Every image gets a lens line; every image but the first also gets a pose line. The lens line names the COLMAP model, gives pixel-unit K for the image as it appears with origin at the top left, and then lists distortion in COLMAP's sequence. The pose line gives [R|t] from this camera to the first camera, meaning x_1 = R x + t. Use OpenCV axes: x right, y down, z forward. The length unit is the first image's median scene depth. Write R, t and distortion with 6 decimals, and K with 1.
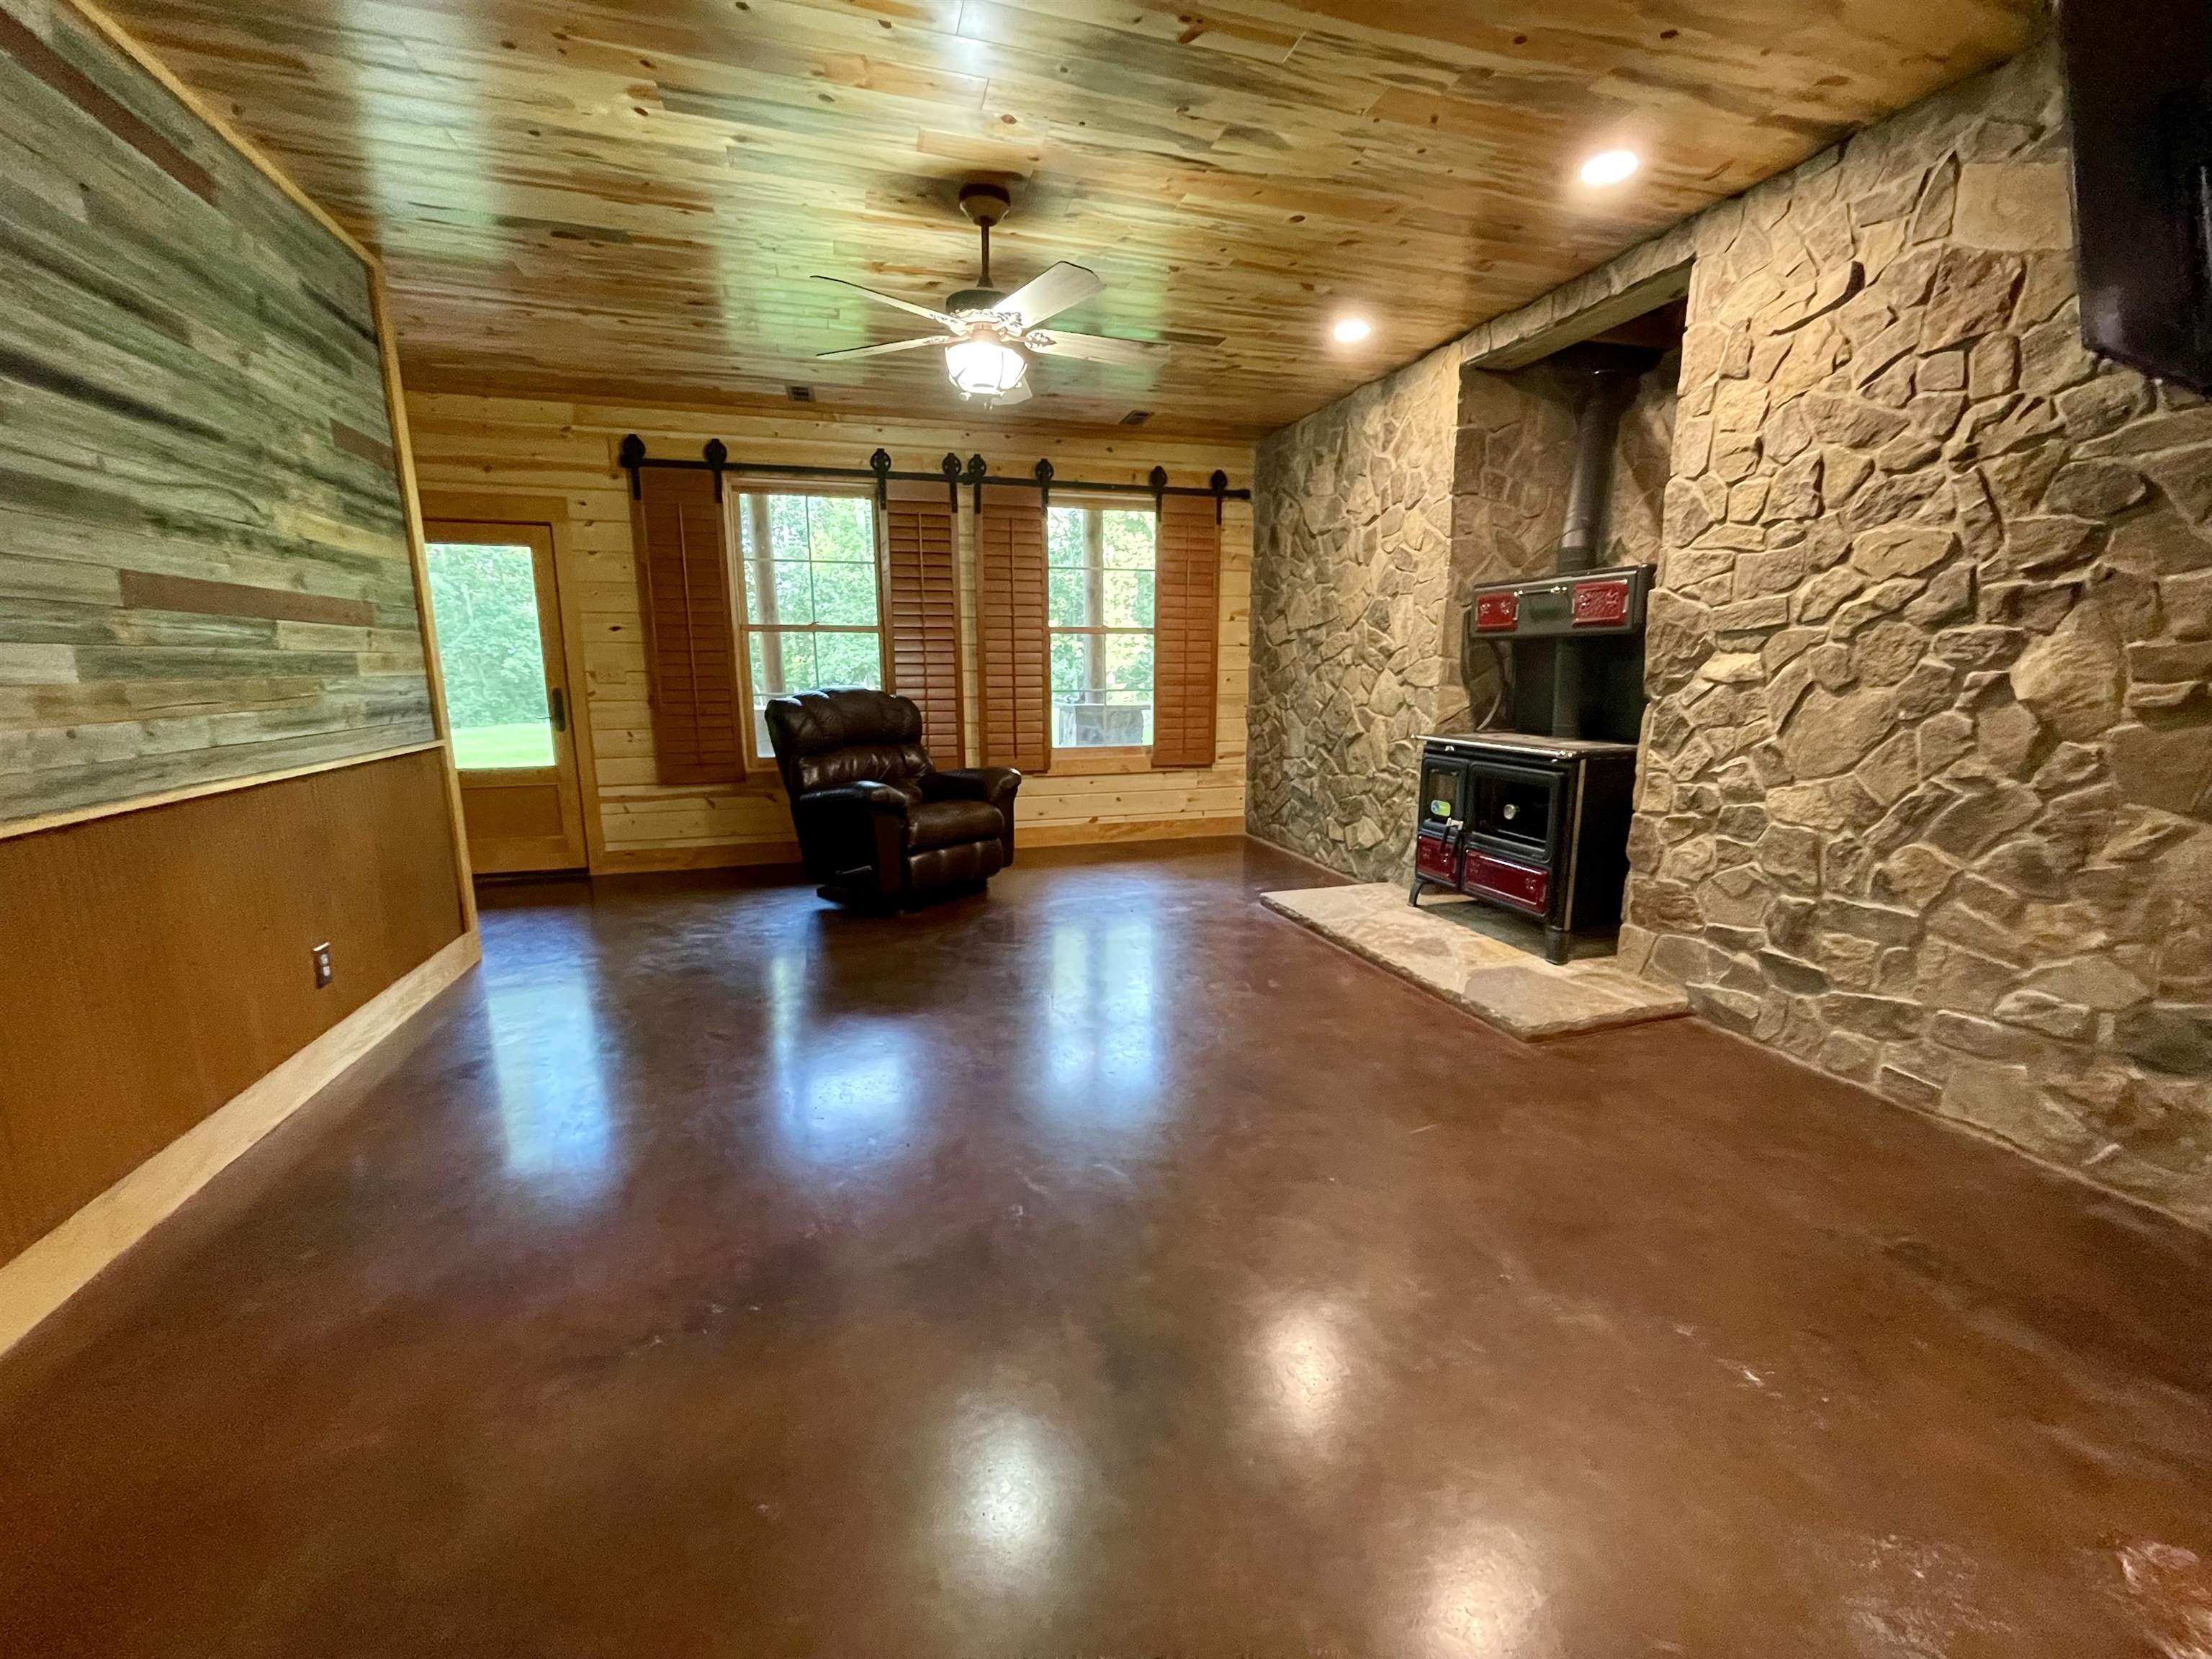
lens RADIAL K [[888.7, 0, 1107.0], [0, 888.7, 823.1], [0, 0, 1]] dist [-0.001343, 0.000172]
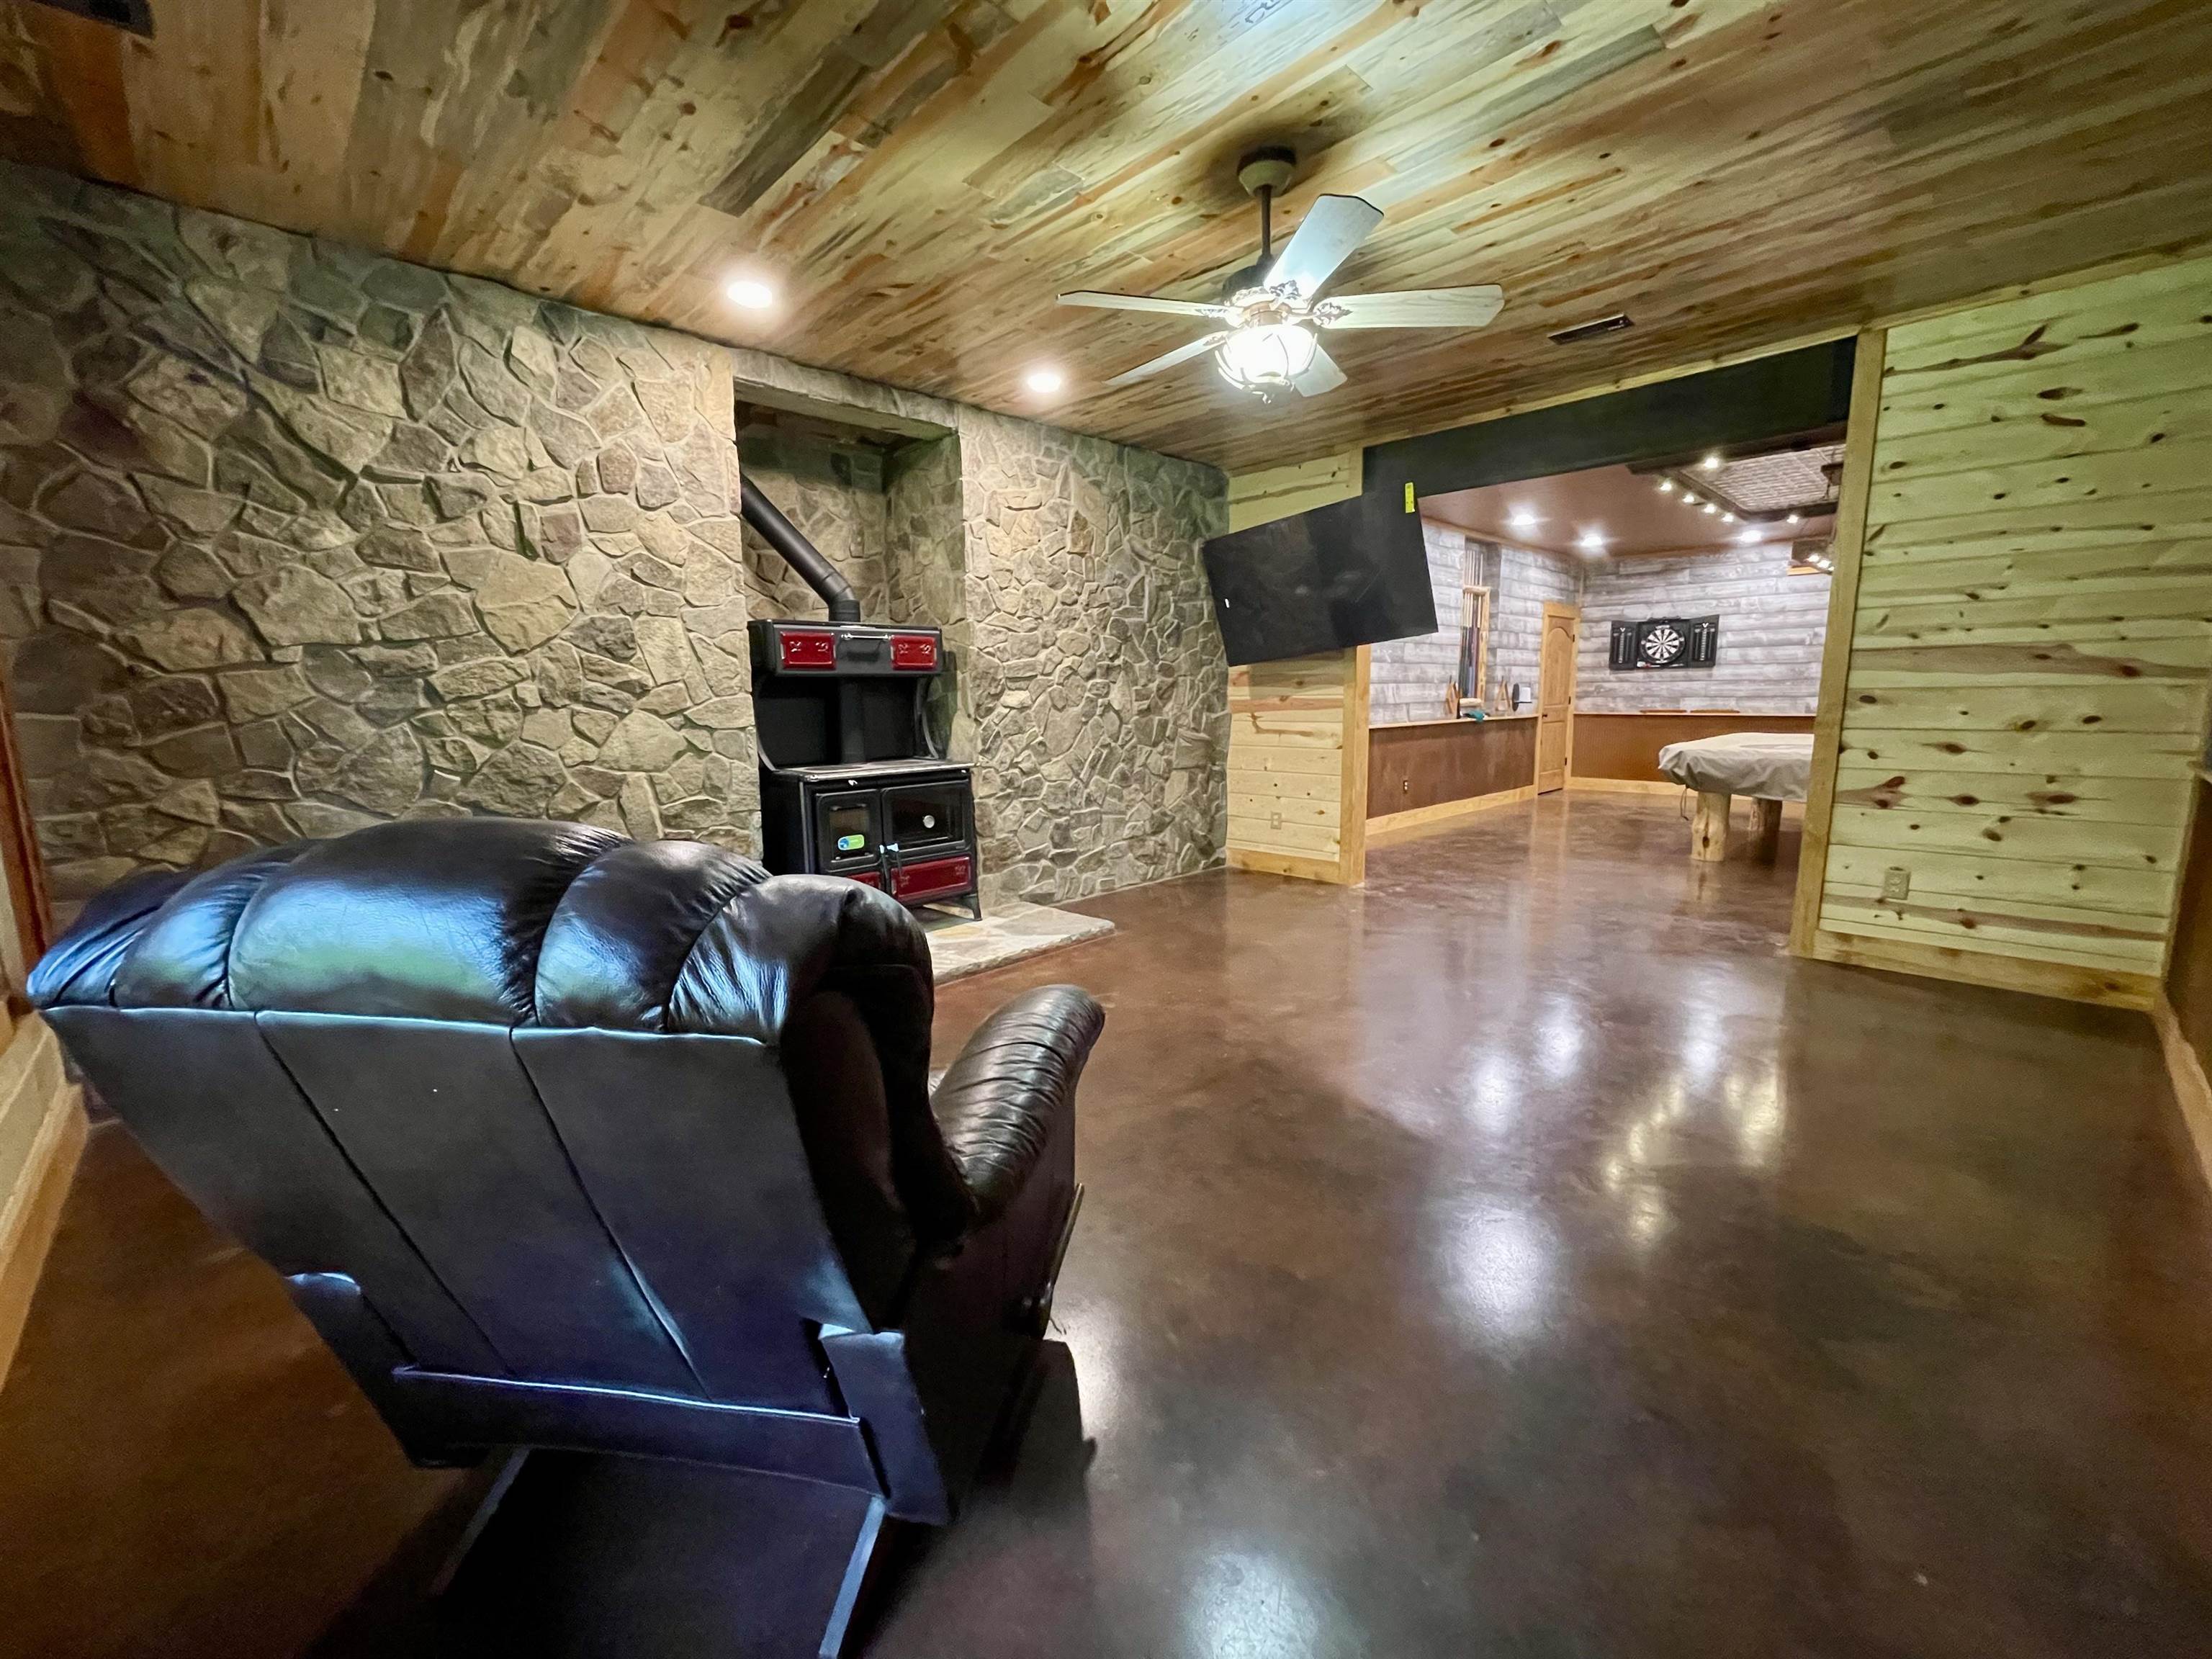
lens RADIAL K [[888.7, 0, 1103.1], [0, 888.7, 835.4], [0, 0, 1]] dist [-0.001343, 0.000172]
pose [[-0.450750, -0.130990, 0.882987, -0.850984], [0.174167, 0.957258, 0.230918, -0.274702], [-0.875494, 0.257874, -0.408670, 1.534701]]
